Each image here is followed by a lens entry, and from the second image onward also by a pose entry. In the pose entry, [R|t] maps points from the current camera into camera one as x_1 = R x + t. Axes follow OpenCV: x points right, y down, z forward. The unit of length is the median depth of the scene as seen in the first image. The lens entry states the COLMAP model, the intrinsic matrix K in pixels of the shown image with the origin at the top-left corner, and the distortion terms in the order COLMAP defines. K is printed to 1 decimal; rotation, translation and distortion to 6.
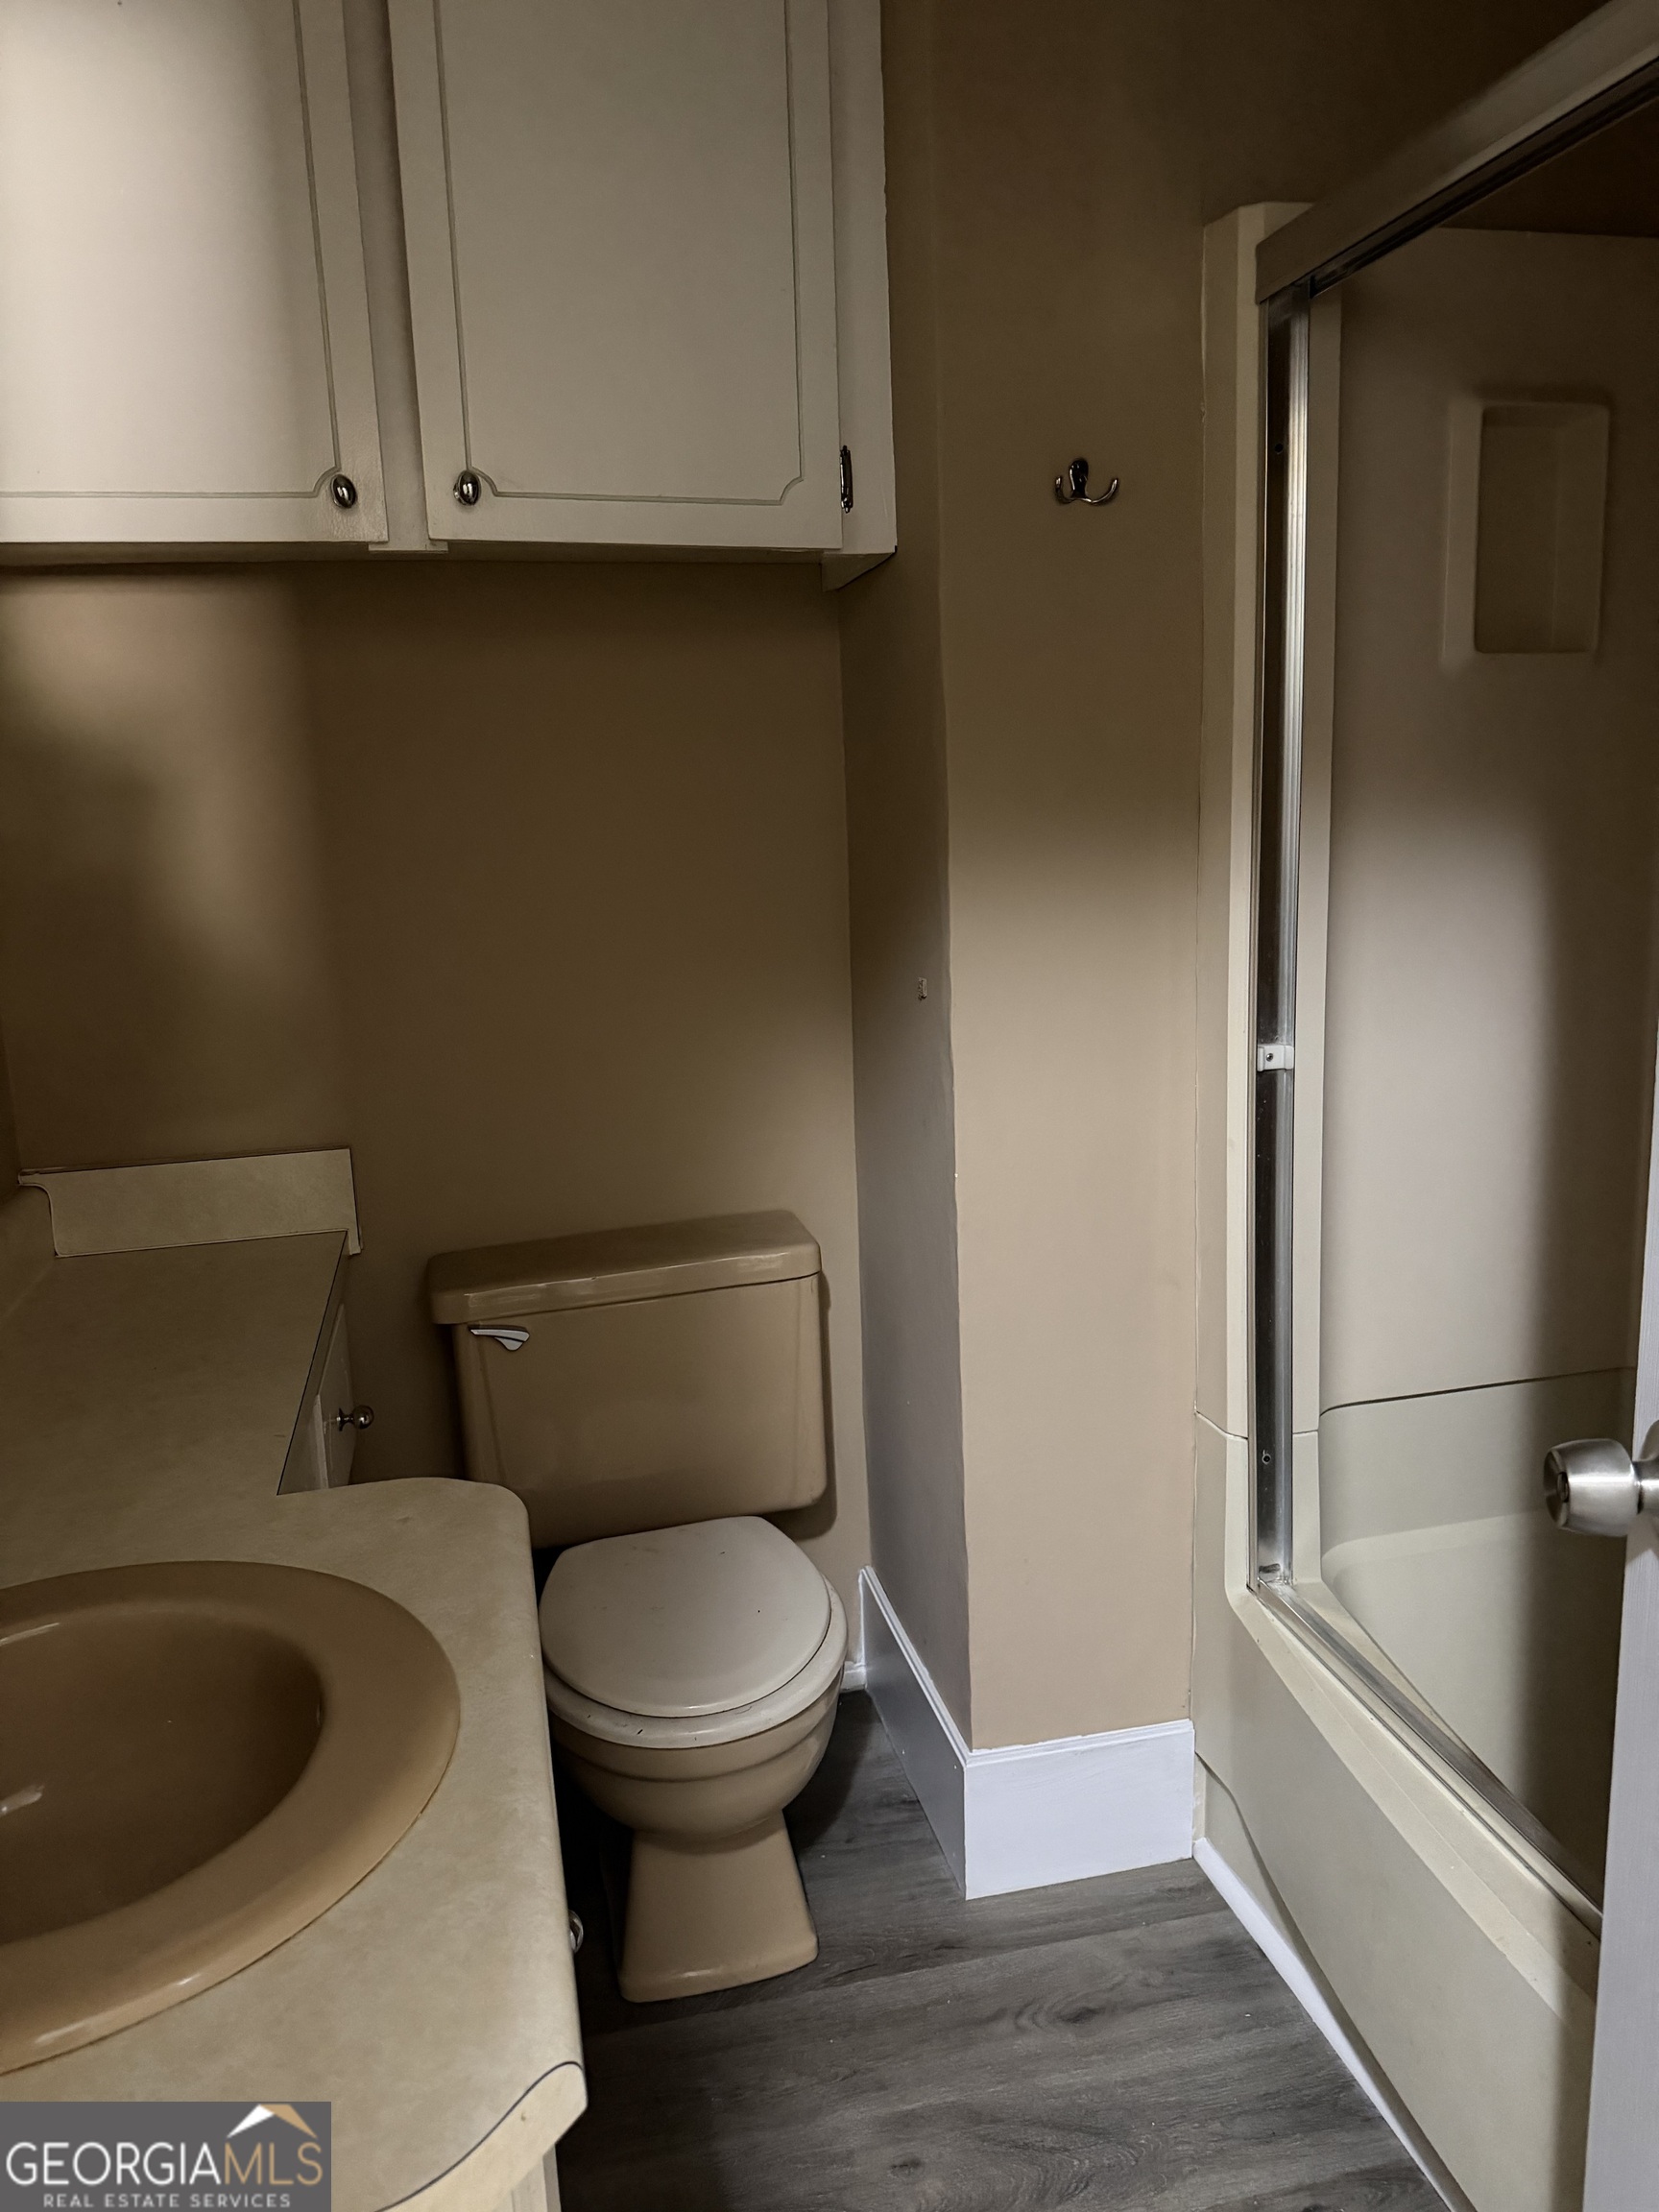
lens RADIAL K [[1584.8, 0, 818.1], [0, 1584.8, 1101.6], [0, 0, 1]] dist [0.031858, -0.036987]
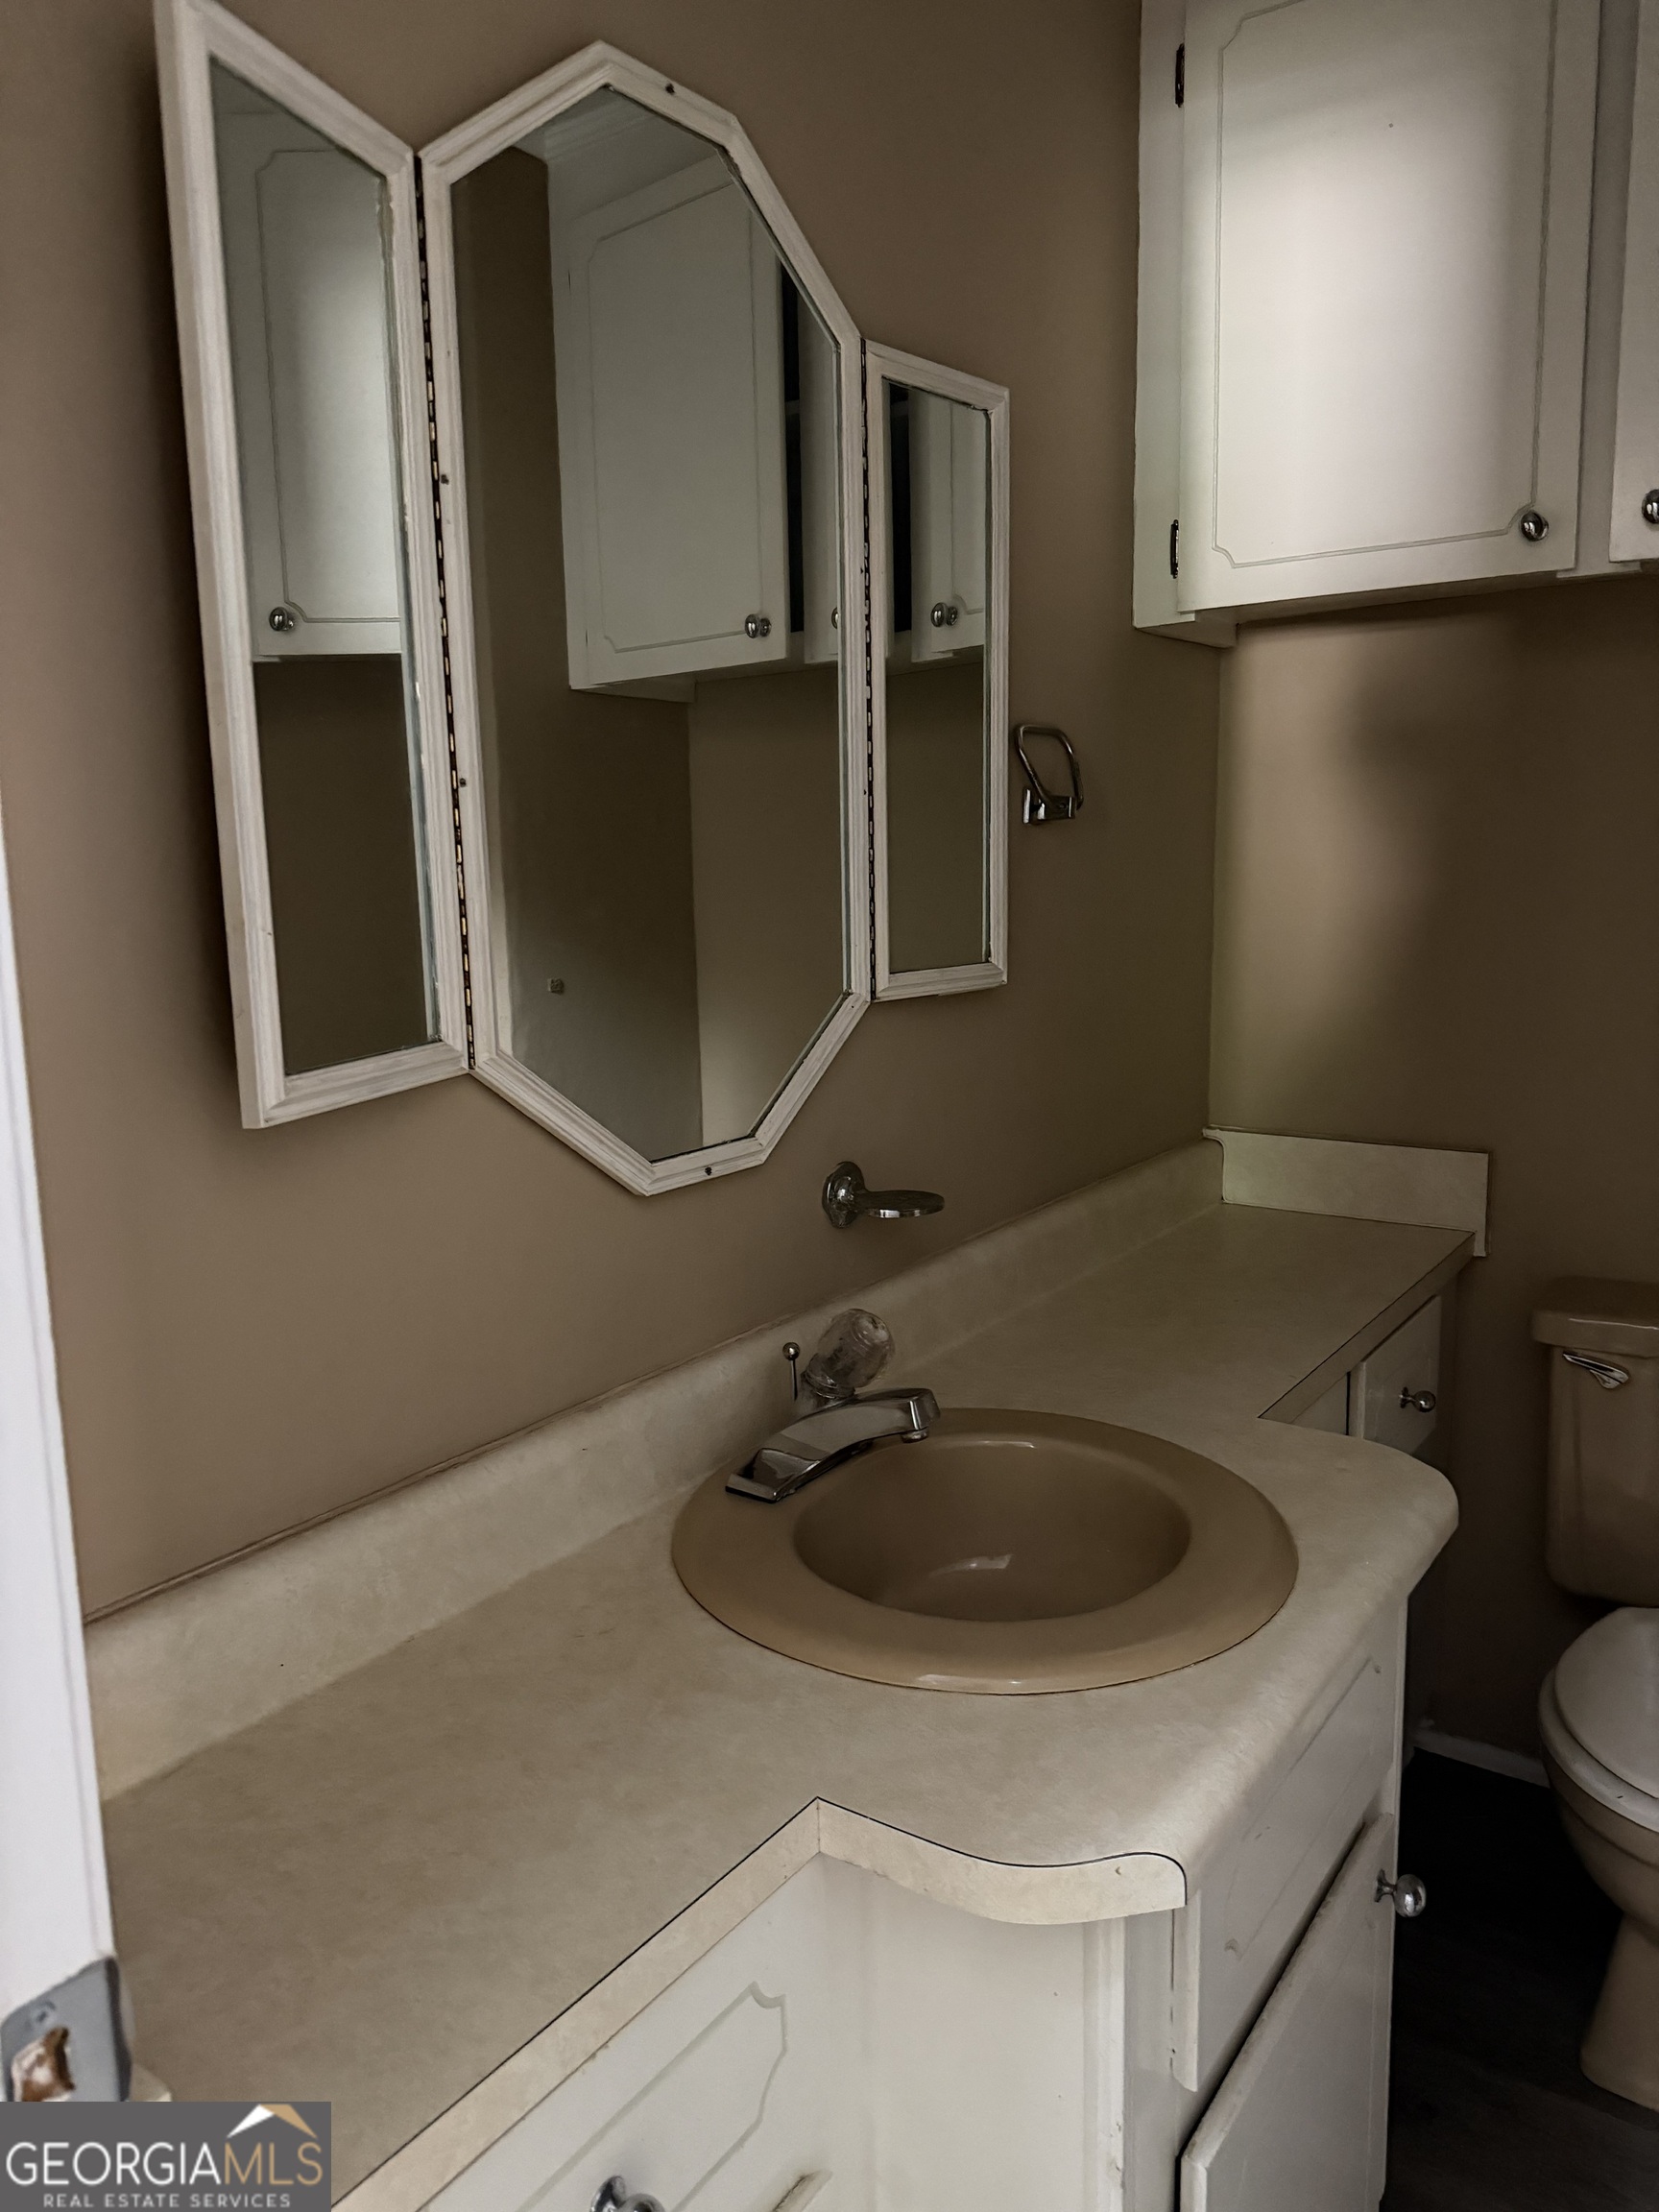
lens RADIAL K [[1584.8, 0, 818.1], [0, 1584.8, 1101.6], [0, 0, 1]] dist [0.031858, -0.036987]
pose [[0.667450, 0.144825, -0.730435, 0.204076], [-0.148888, 0.987053, 0.059656, -0.001607], [0.729618, 0.068936, 0.680371, -0.030076]]
